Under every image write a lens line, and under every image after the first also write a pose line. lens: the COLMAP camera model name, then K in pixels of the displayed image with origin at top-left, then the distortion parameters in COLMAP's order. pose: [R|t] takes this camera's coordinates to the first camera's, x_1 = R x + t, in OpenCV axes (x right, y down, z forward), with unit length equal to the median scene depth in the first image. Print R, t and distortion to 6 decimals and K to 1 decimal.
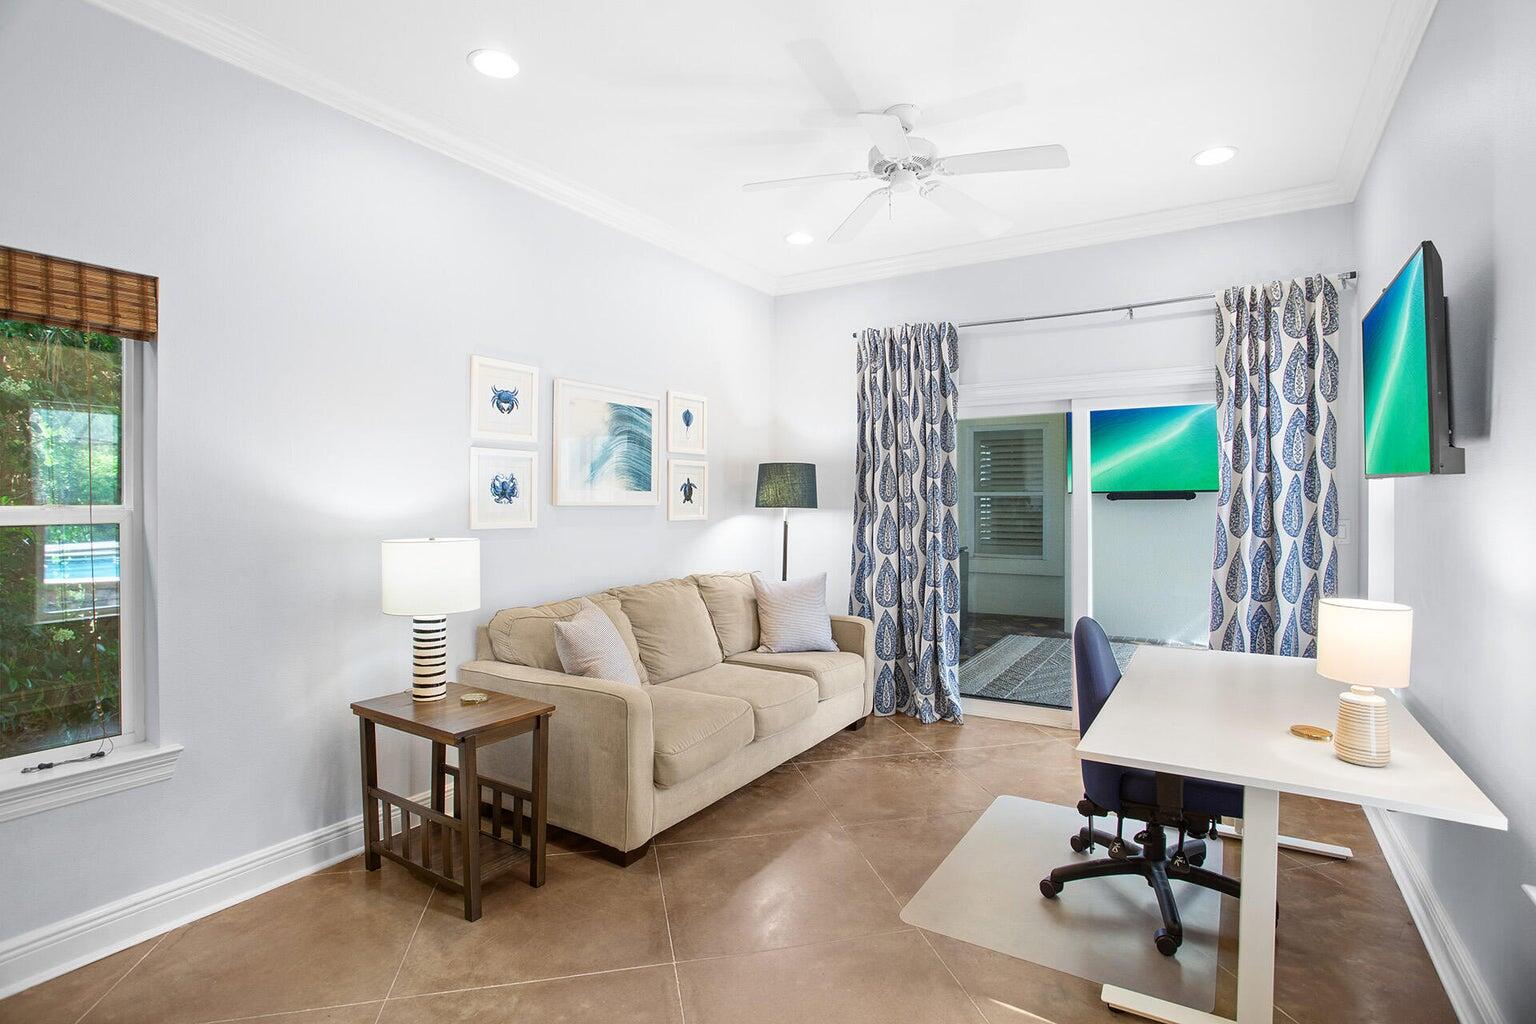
lens RADIAL K [[742.1, 0, 776.2], [0, 742.1, 503.1], [0, 0, 1]] dist [-0.042078, 0.006774]
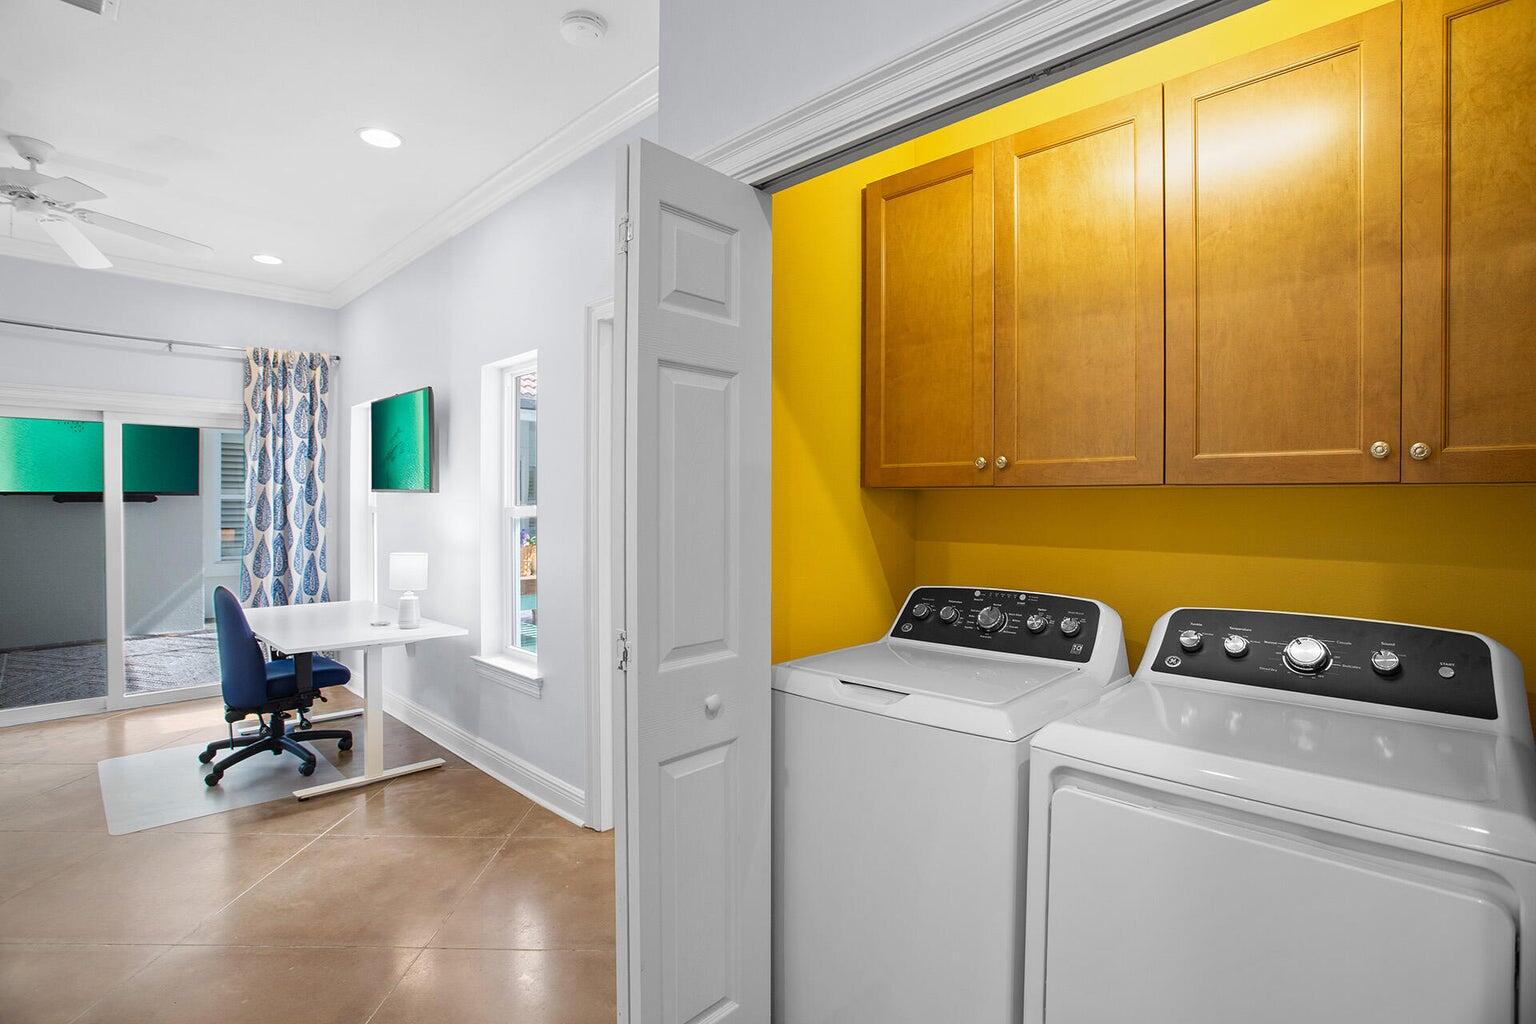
lens RADIAL K [[742.1, 0, 770.3], [0, 742.1, 509.2], [0, 0, 1]] dist [-0.042078, 0.006774]
pose [[0.224847, -0.003440, 0.974388, -0.493502], [-0.002123, 0.999990, 0.004021, -0.001167], [-0.974392, -0.002973, 0.224837, -0.241141]]
